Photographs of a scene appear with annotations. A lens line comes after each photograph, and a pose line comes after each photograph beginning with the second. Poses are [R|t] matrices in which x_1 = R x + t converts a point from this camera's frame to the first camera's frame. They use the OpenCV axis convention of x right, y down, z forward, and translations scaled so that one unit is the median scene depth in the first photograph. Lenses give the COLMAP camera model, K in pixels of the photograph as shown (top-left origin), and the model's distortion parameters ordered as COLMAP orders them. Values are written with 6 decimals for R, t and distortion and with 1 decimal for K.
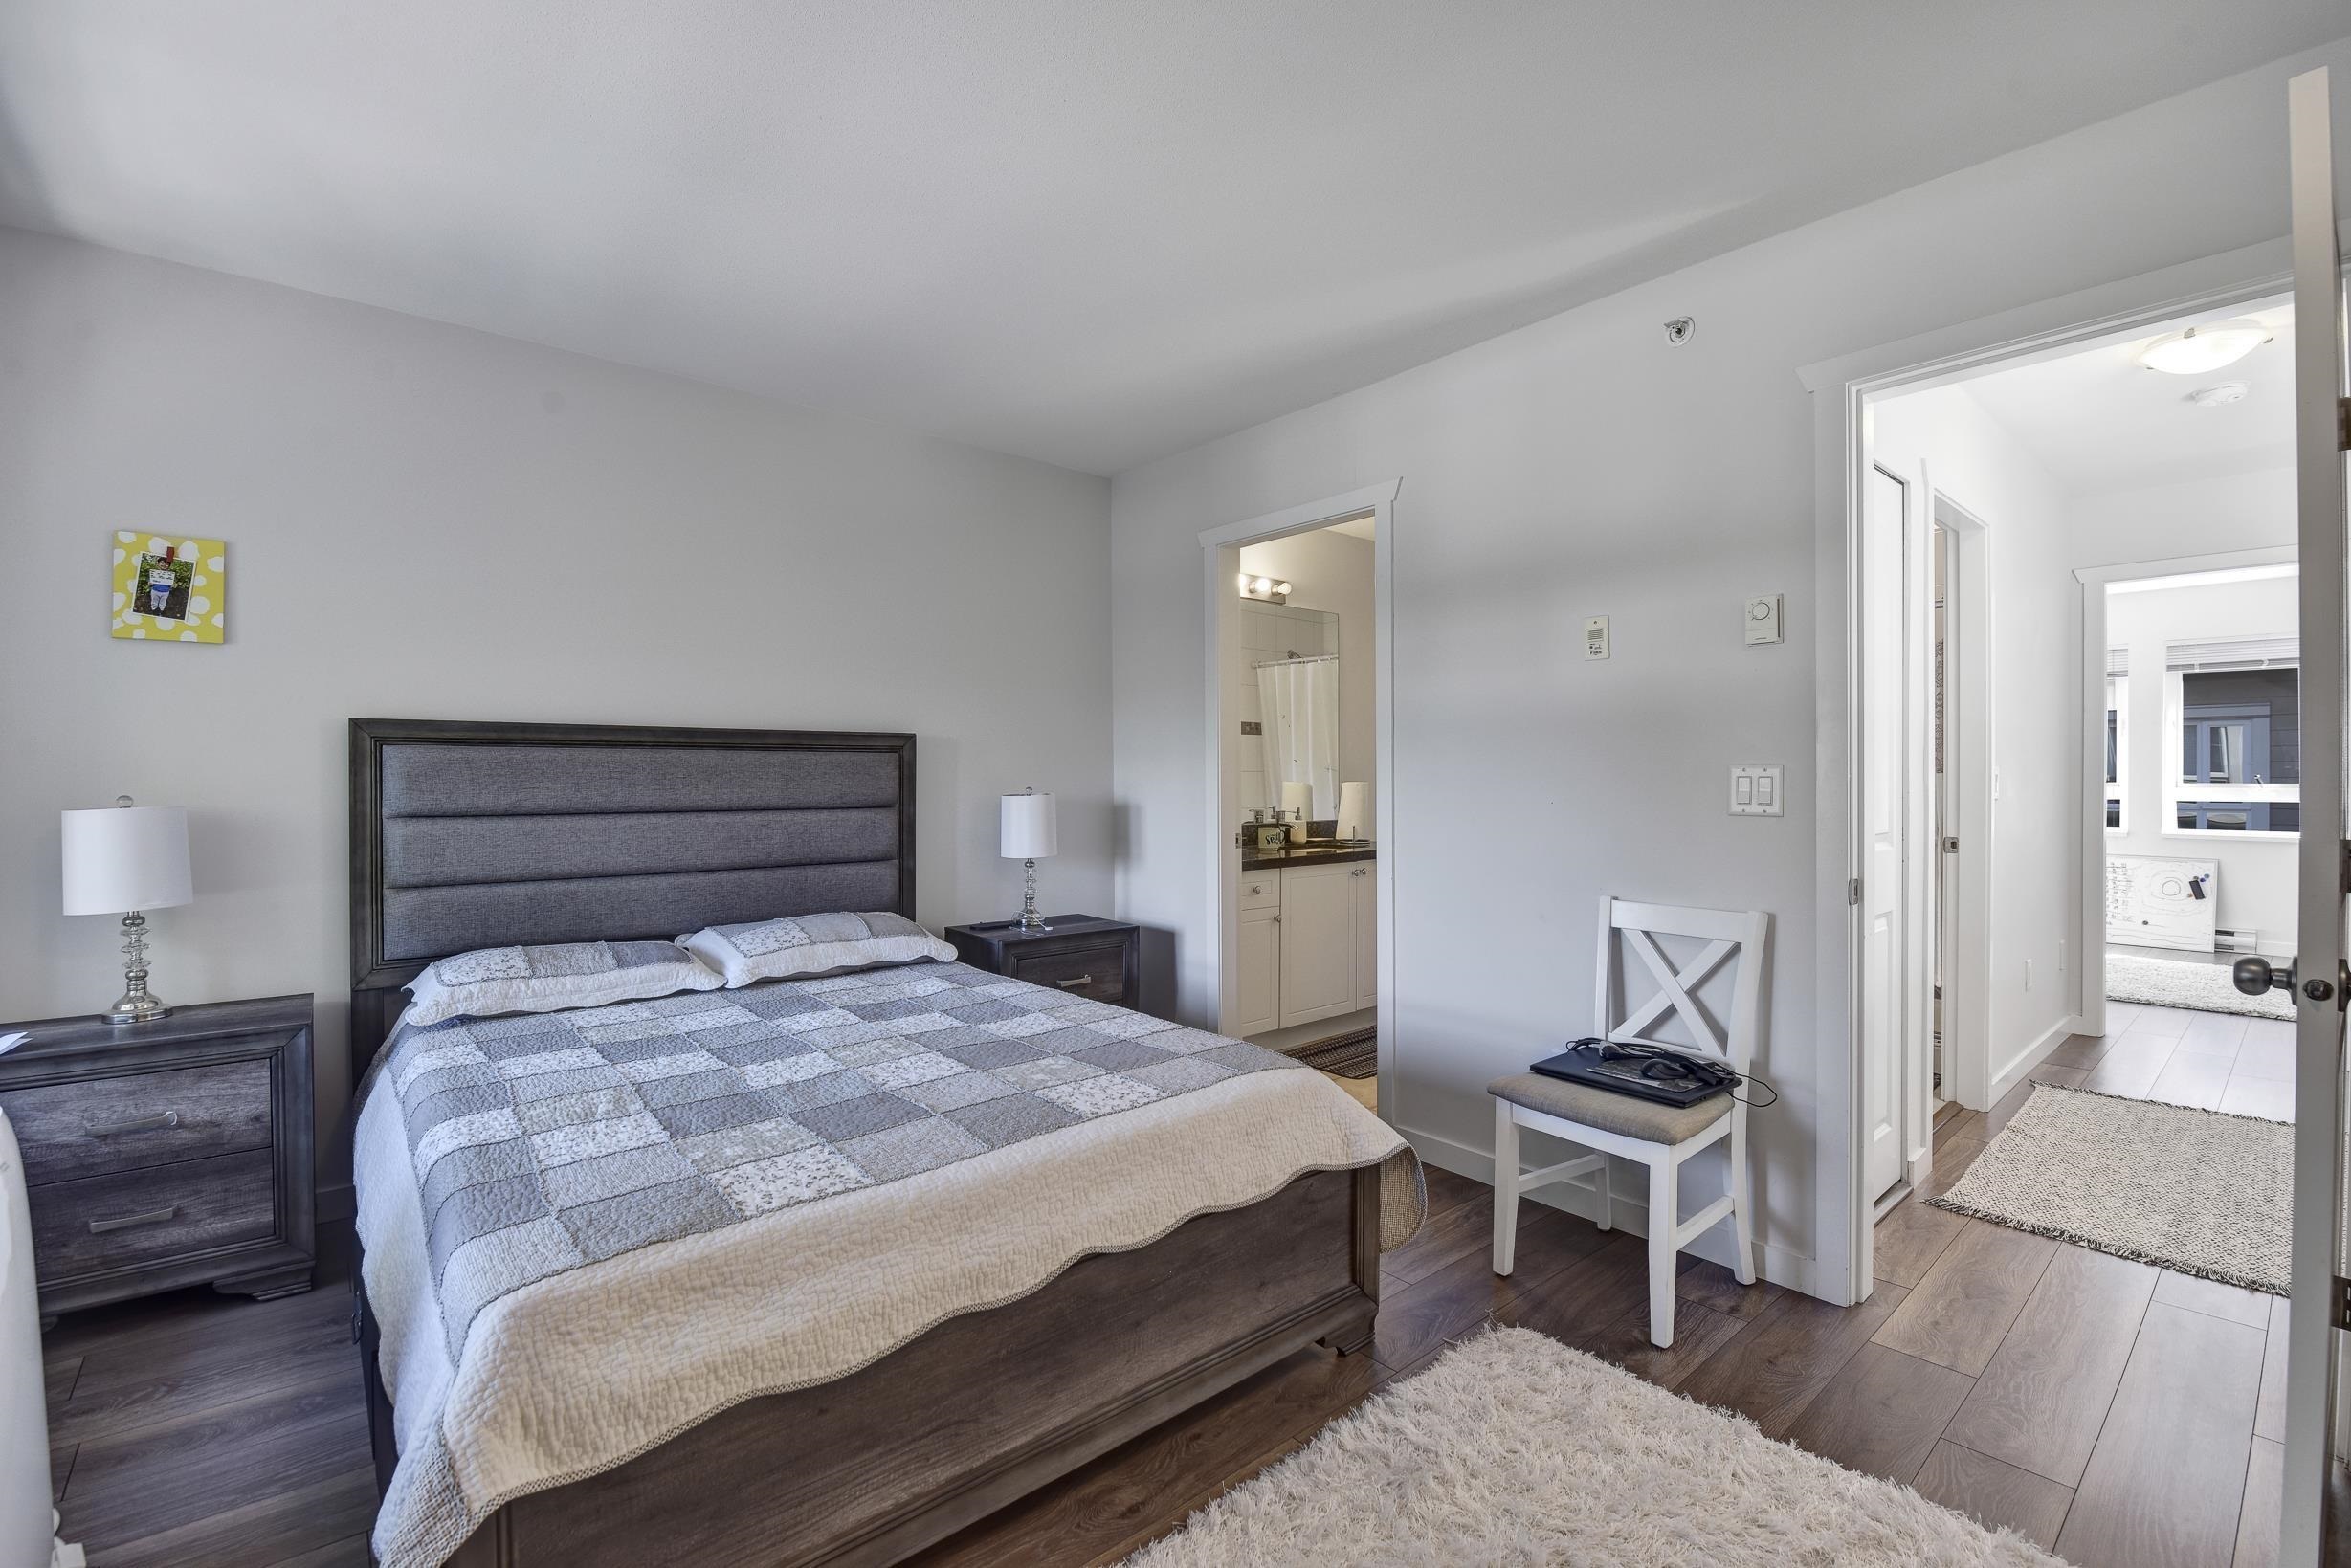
lens RADIAL K [[1035.8, 0, 1175.5], [0, 1035.8, 784.0], [0, 0, 1]] dist [-0.003252, -0.009850]
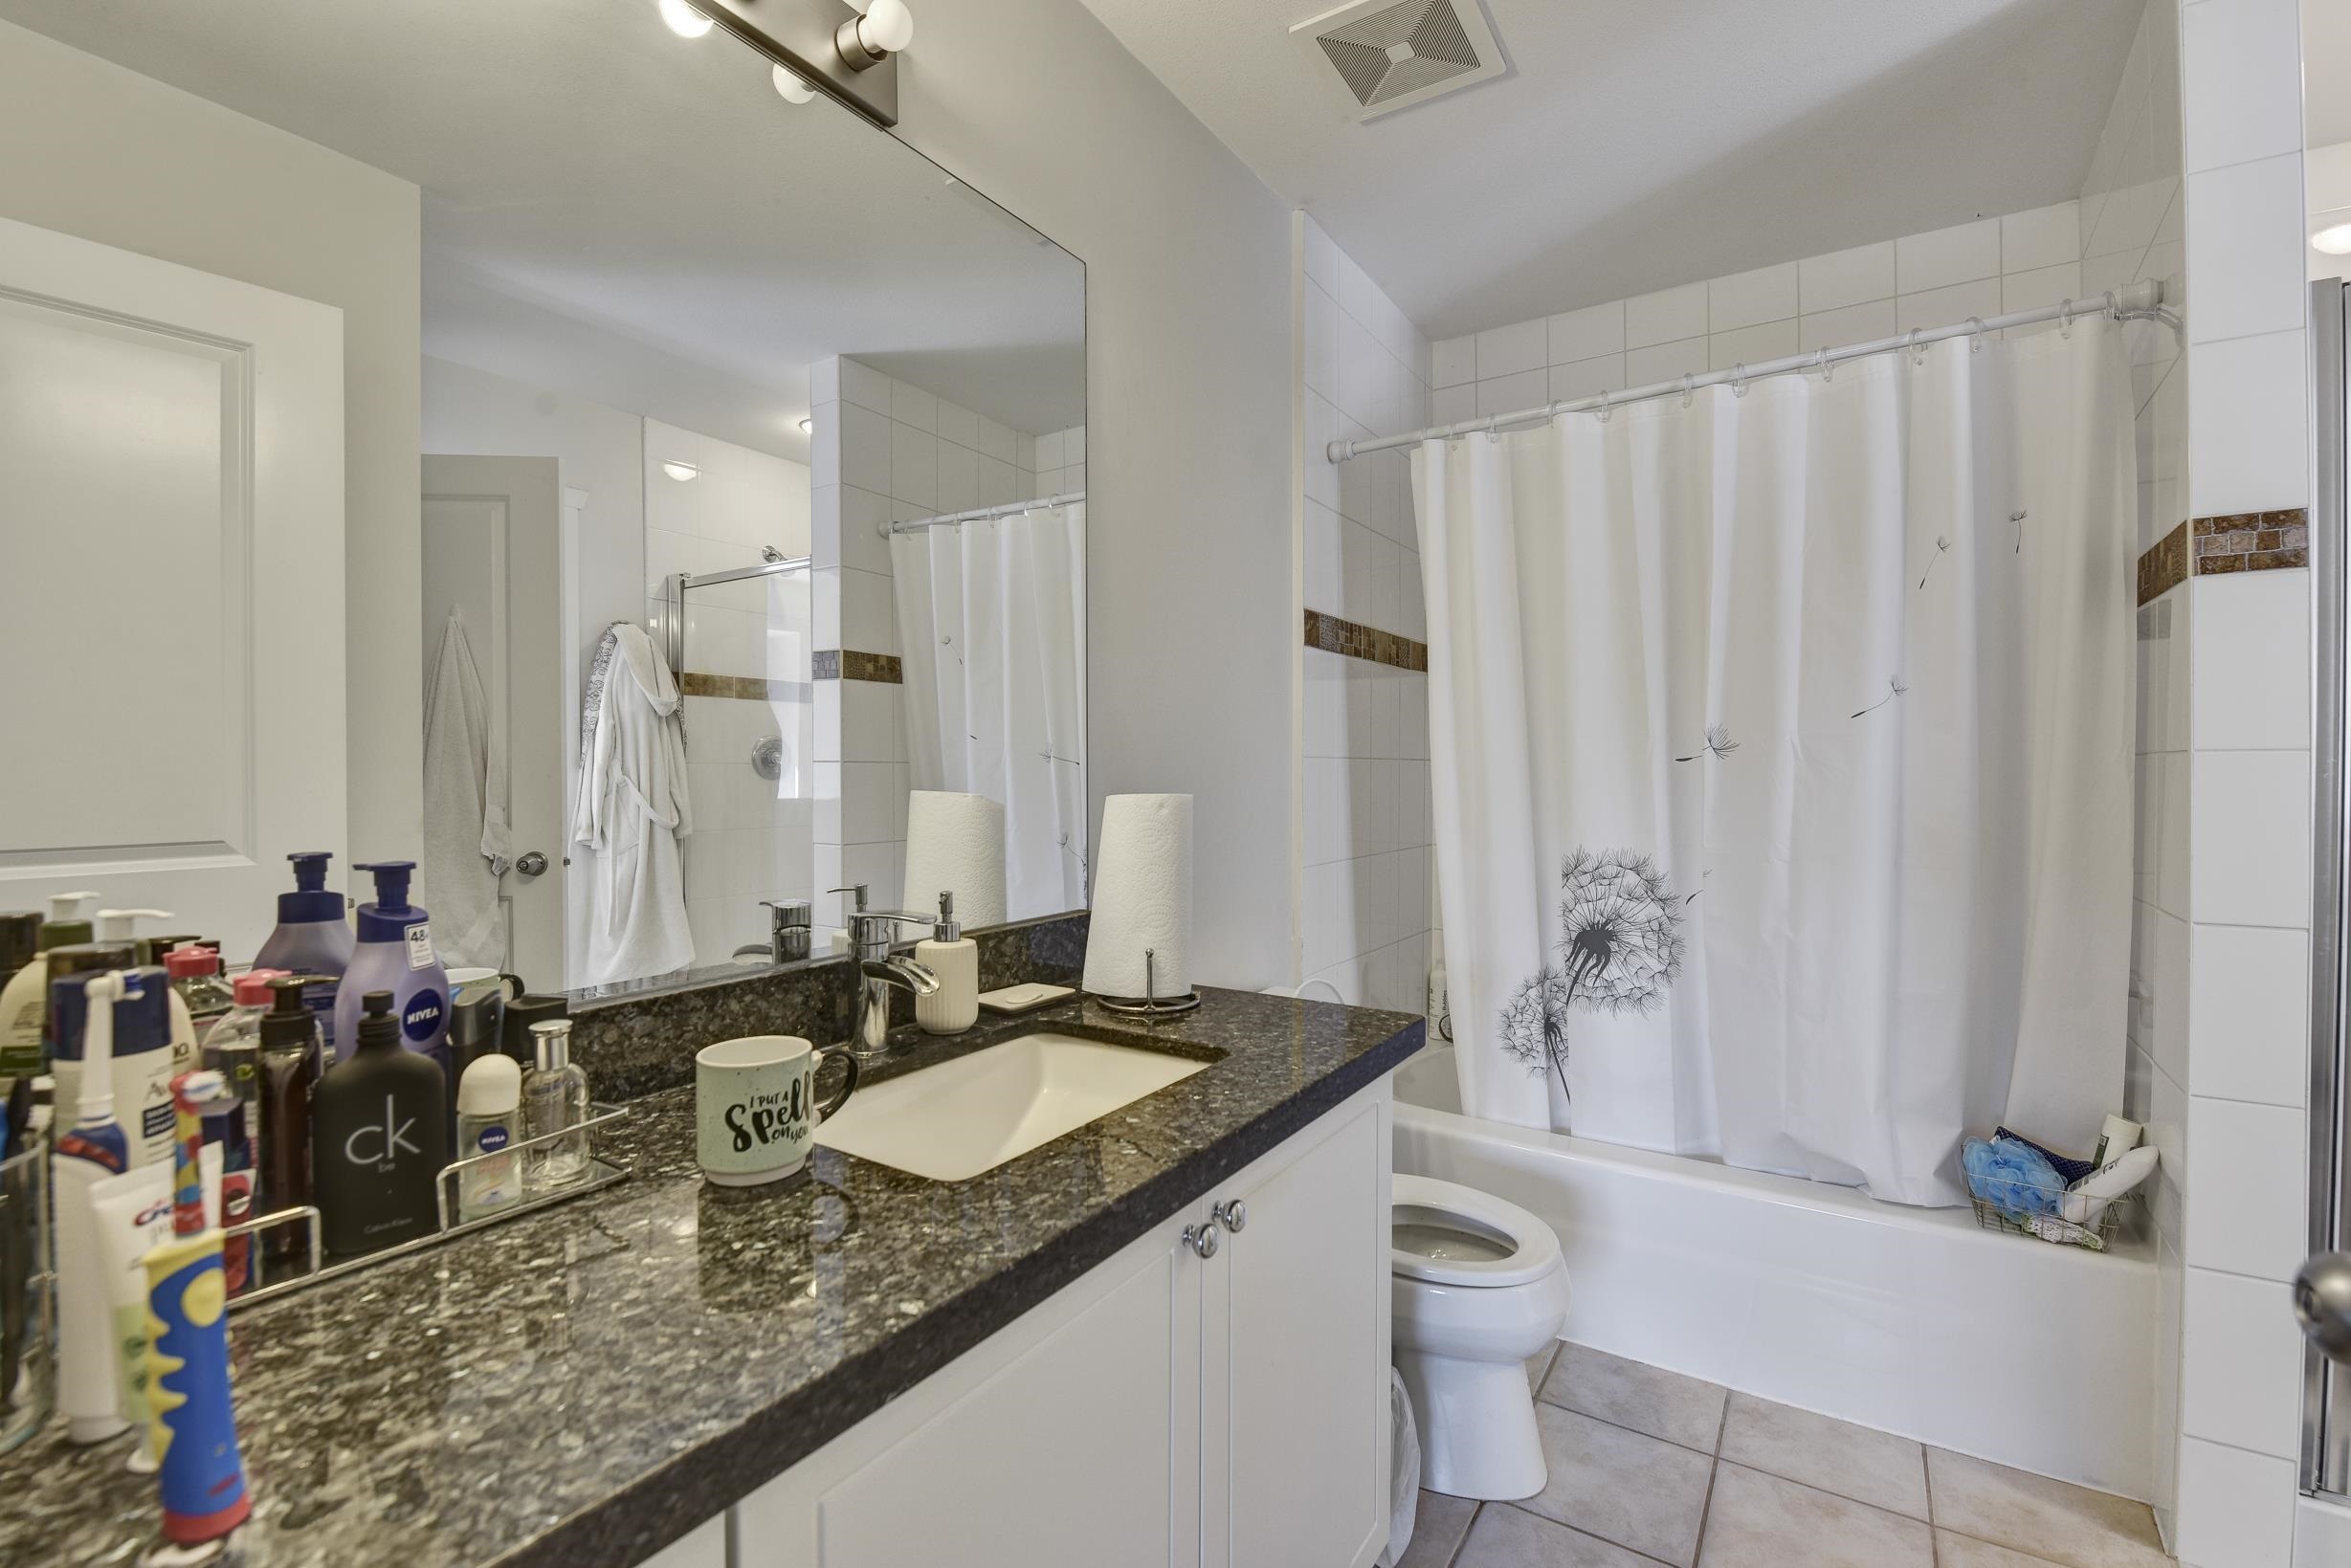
lens RADIAL K [[1035.8, 0, 1175.5], [0, 1035.8, 784.0], [0, 0, 1]] dist [-0.003252, -0.009850]
pose [[0.962300, -0.004766, 0.271949, 0.098849], [0.005065, 0.999987, -0.000398, -0.003848], [-0.271944, 0.001760, 0.962312, 0.699470]]
